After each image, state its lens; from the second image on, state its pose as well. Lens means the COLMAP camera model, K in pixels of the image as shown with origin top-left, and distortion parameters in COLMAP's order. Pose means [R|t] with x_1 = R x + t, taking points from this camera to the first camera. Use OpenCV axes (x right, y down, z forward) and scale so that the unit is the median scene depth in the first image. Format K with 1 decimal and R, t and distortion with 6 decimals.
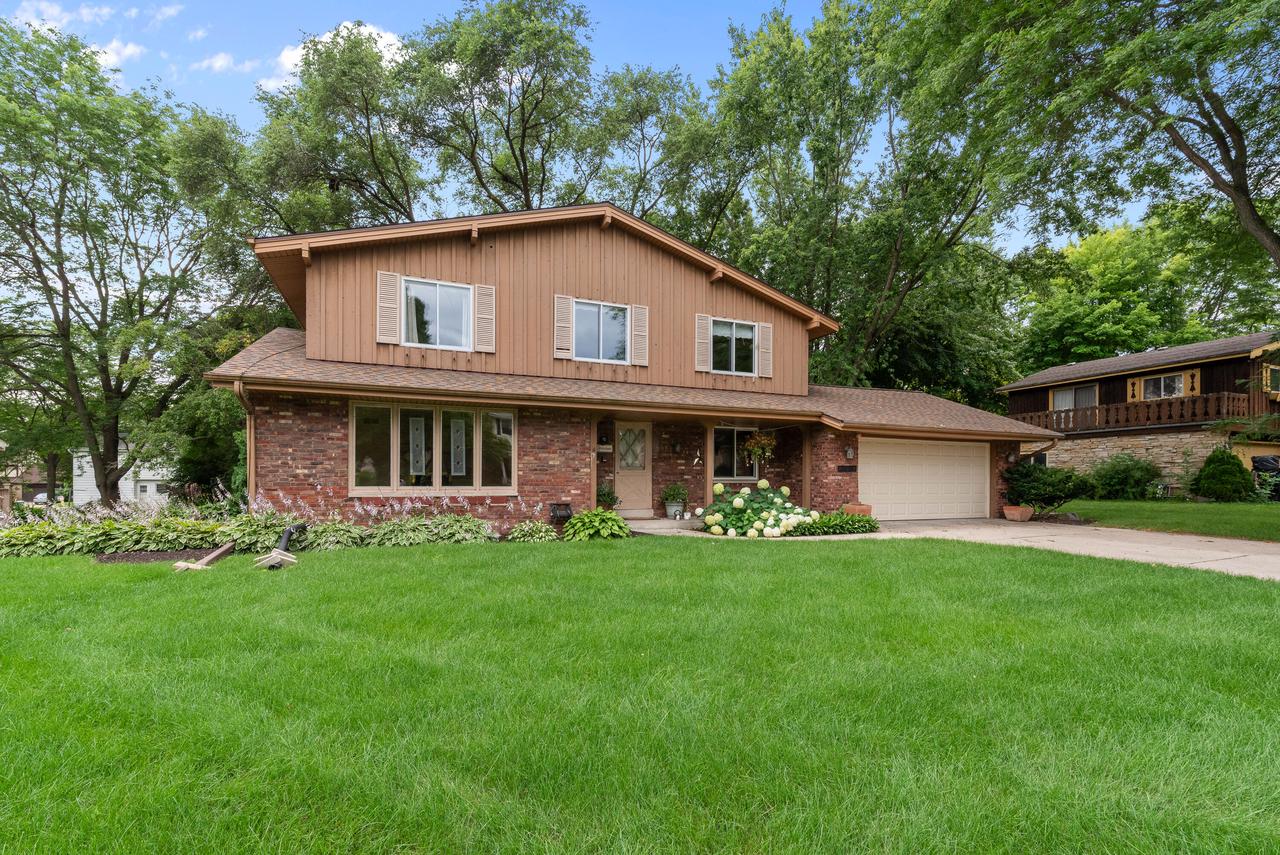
lens RADIAL K [[564.2, 0, 639.3], [0, 564.2, 431.5], [0, 0, 1]] dist [0.002076, 0.000398]
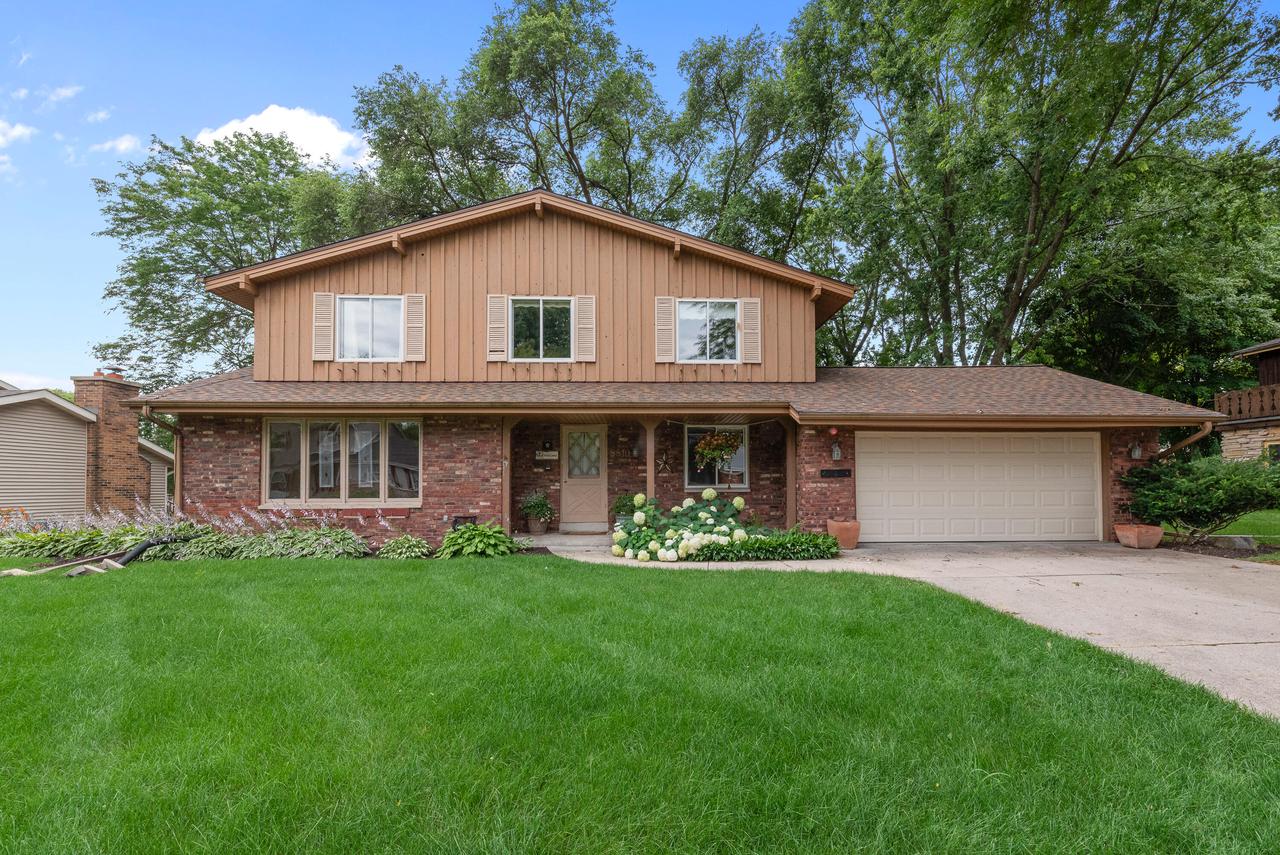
lens RADIAL K [[564.2, 0, 639.3], [0, 564.2, 431.5], [0, 0, 1]] dist [0.002076, 0.000398]
pose [[0.937479, -0.041778, -0.345526, 0.450052], [0.038094, 0.999122, -0.017448, 0.014600], [0.345952, 0.003195, 0.938247, 0.220396]]
